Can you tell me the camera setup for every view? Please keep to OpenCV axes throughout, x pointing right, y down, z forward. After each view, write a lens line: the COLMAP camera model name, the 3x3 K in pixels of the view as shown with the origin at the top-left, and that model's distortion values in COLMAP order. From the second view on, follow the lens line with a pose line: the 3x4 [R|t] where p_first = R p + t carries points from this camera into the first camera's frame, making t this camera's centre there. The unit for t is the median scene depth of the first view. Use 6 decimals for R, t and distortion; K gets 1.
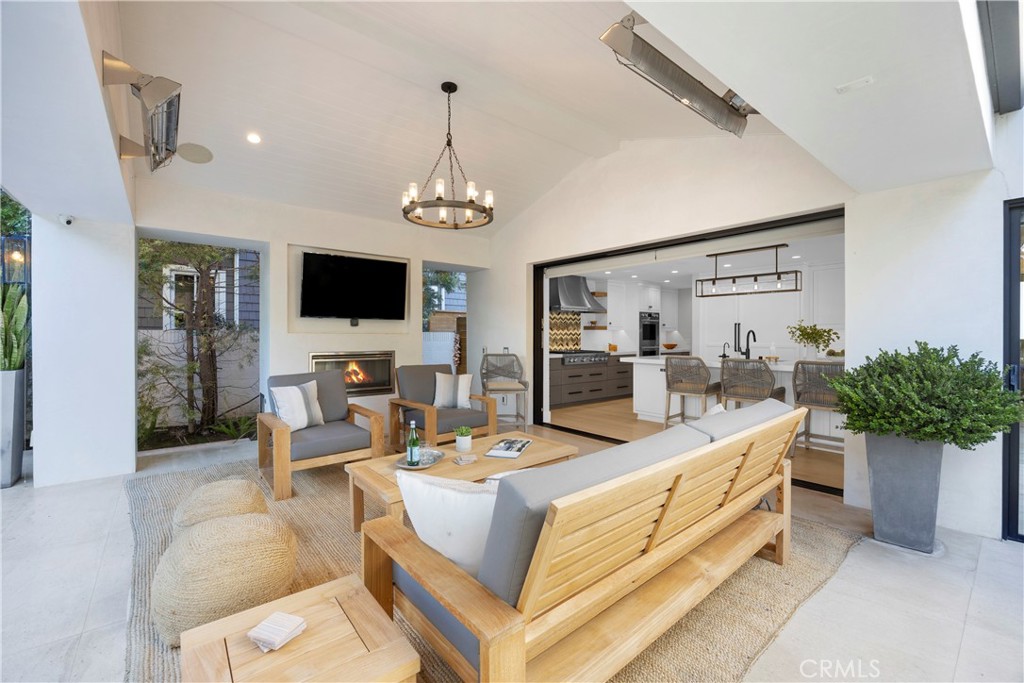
lens RADIAL K [[432.4, 0, 514.2], [0, 432.4, 335.7], [0, 0, 1]] dist [-0.002357, -0.000250]
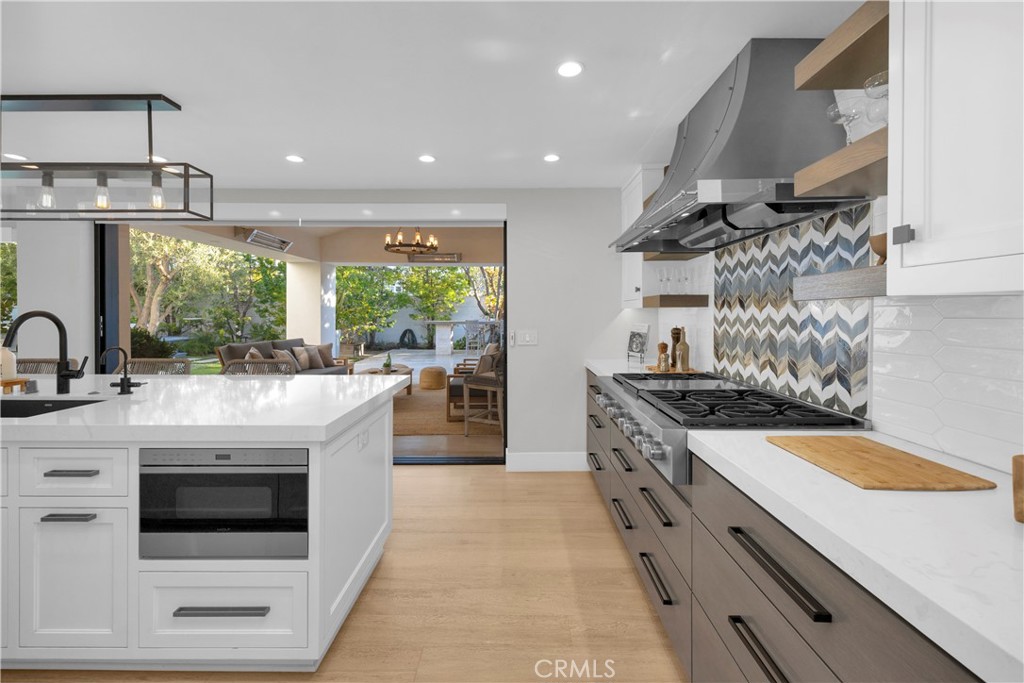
lens RADIAL K [[428.4, 0, 514.6], [0, 428.4, 316.1], [0, 0, 1]] dist [0.000202, 0.000016]
pose [[-0.638501, 0.000407, -0.769621, 0.387608], [-0.007361, 0.999951, 0.006635, -0.007792], [0.769586, 0.009902, -0.638466, 1.041625]]
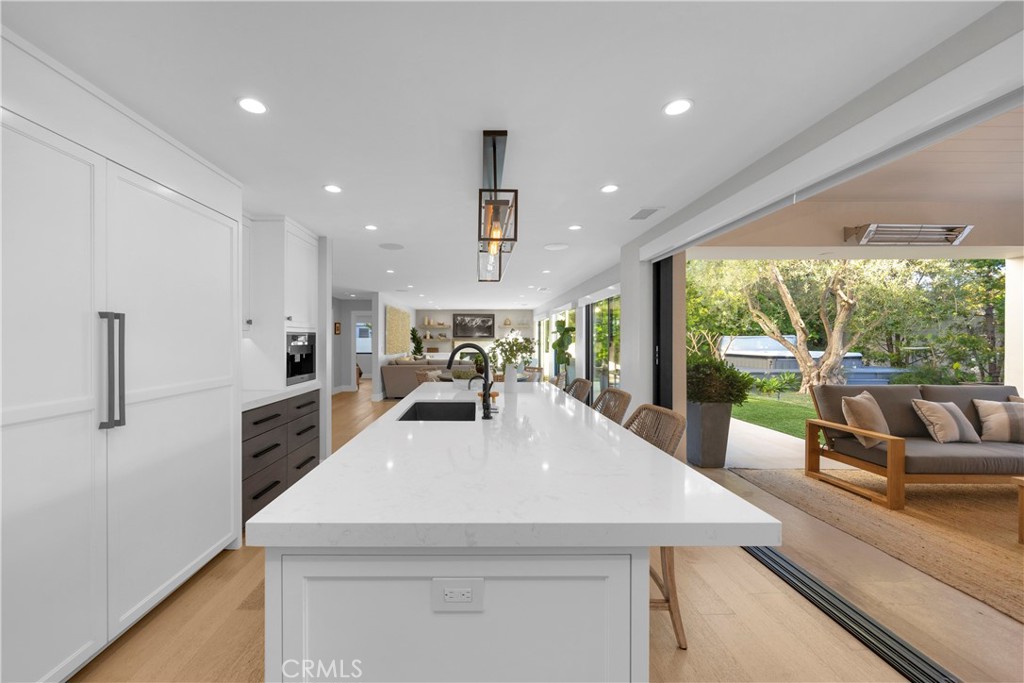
lens RADIAL K [[399.3, 0, 478.0], [0, 399.3, 341.3], [0, 0, 1]] dist [-0.000188, -0.000058]
pose [[-0.775027, -0.000511, 0.631928, 0.185144], [0.002843, 0.999987, 0.004295, -0.009996], [-0.631922, 0.005126, -0.775015, 0.912854]]
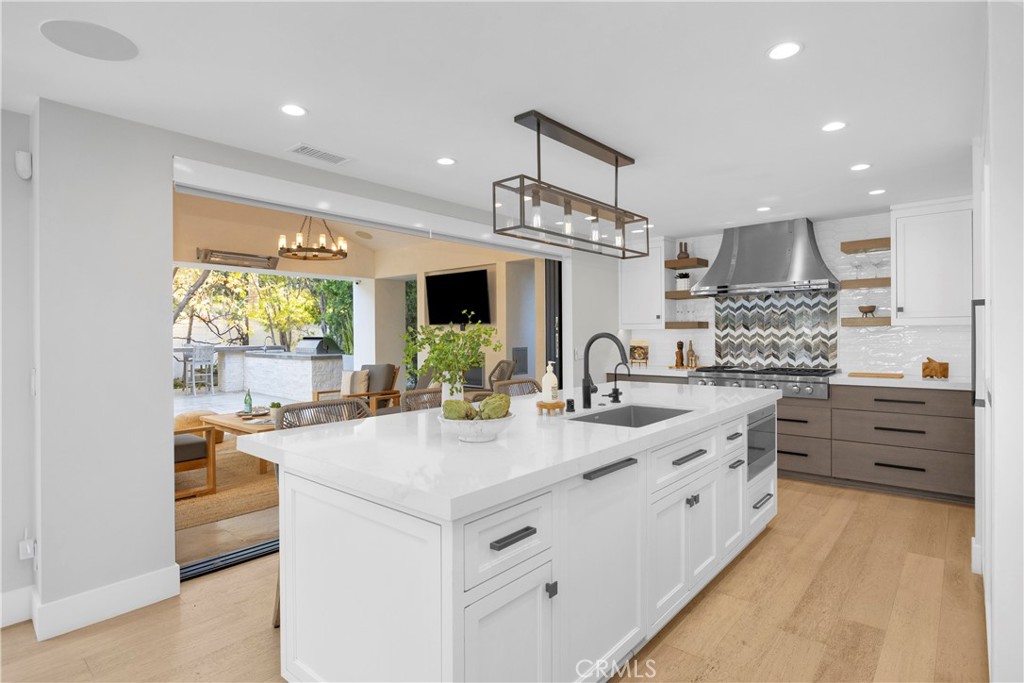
lens RADIAL K [[525.2, 0, 514.8], [0, 525.2, 337.6], [0, 0, 1]] dist [-0.004054, -0.000767]
pose [[0.170491, 0.004100, -0.985351, 0.685445], [0.003473, 0.999983, 0.004761, -0.005911], [0.985353, -0.004234, 0.170474, 0.578593]]
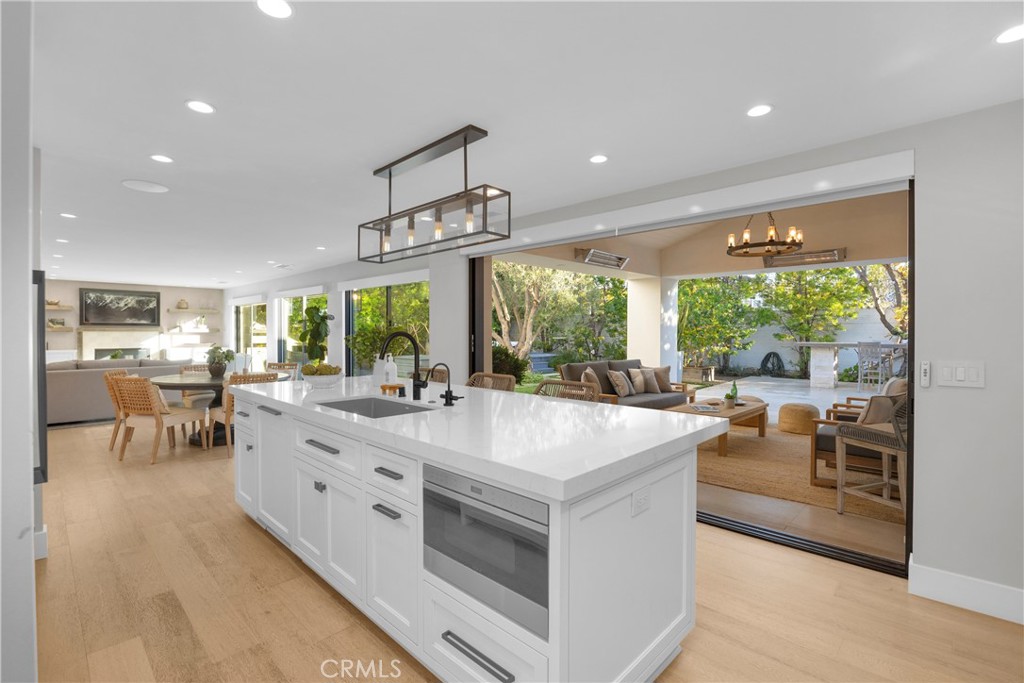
lens RADIAL K [[467.1, 0, 512.4], [0, 467.1, 338.3], [0, 0, 1]] dist [-0.015590, -0.000290]
pose [[-0.993811, -0.000873, -0.111080, 0.333736], [-0.002628, 0.999874, 0.015650, -0.007452], [0.111052, 0.015845, -0.993688, 1.011565]]
